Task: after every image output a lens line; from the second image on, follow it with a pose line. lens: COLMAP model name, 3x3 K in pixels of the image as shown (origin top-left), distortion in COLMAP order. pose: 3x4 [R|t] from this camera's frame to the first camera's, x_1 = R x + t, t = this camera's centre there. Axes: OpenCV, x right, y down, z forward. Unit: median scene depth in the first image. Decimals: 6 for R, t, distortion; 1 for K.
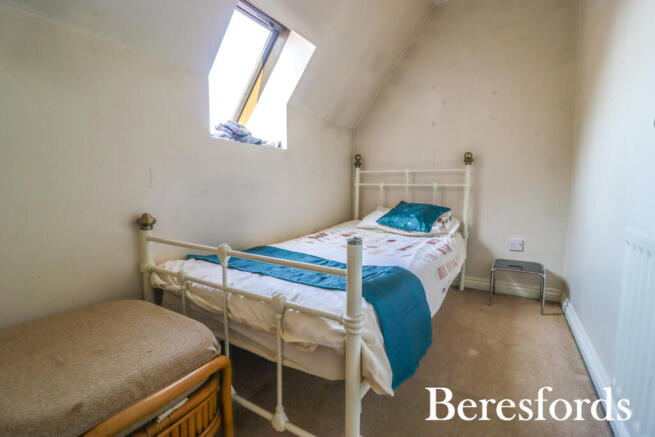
lens RADIAL K [[302.5, 0, 327.5], [0, 302.5, 218.5], [0, 0, 1]] dist [0.001231, -0.000073]
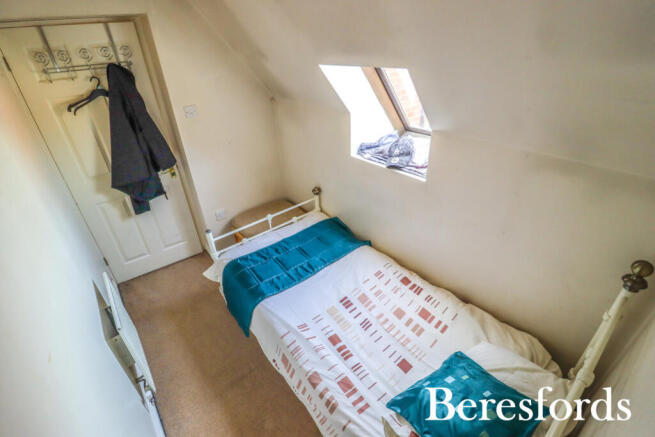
lens RADIAL K [[311.8, 0, 327.5], [0, 311.8, 218.5], [0, 0, 1]] dist [-0.000218, -0.000424]
pose [[-0.353461, 0.487830, -0.798177, 0.650941], [-0.064038, 0.838635, 0.540916, -0.550861], [0.933255, 0.242306, -0.265185, 0.923343]]
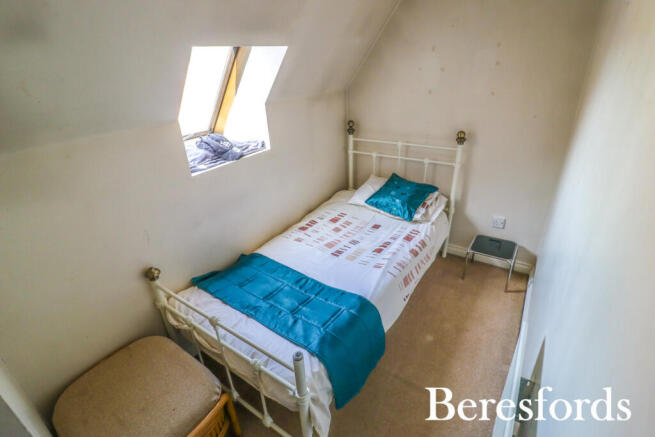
lens RADIAL K [[311.8, 0, 327.5], [0, 311.8, 218.5], [0, 0, 1]] dist [-0.000218, -0.000424]
pose [[0.997278, -0.020424, -0.070855, 0.114559], [0.043933, 0.936288, 0.348474, -0.338677], [0.059223, -0.350638, 0.934637, -0.037942]]
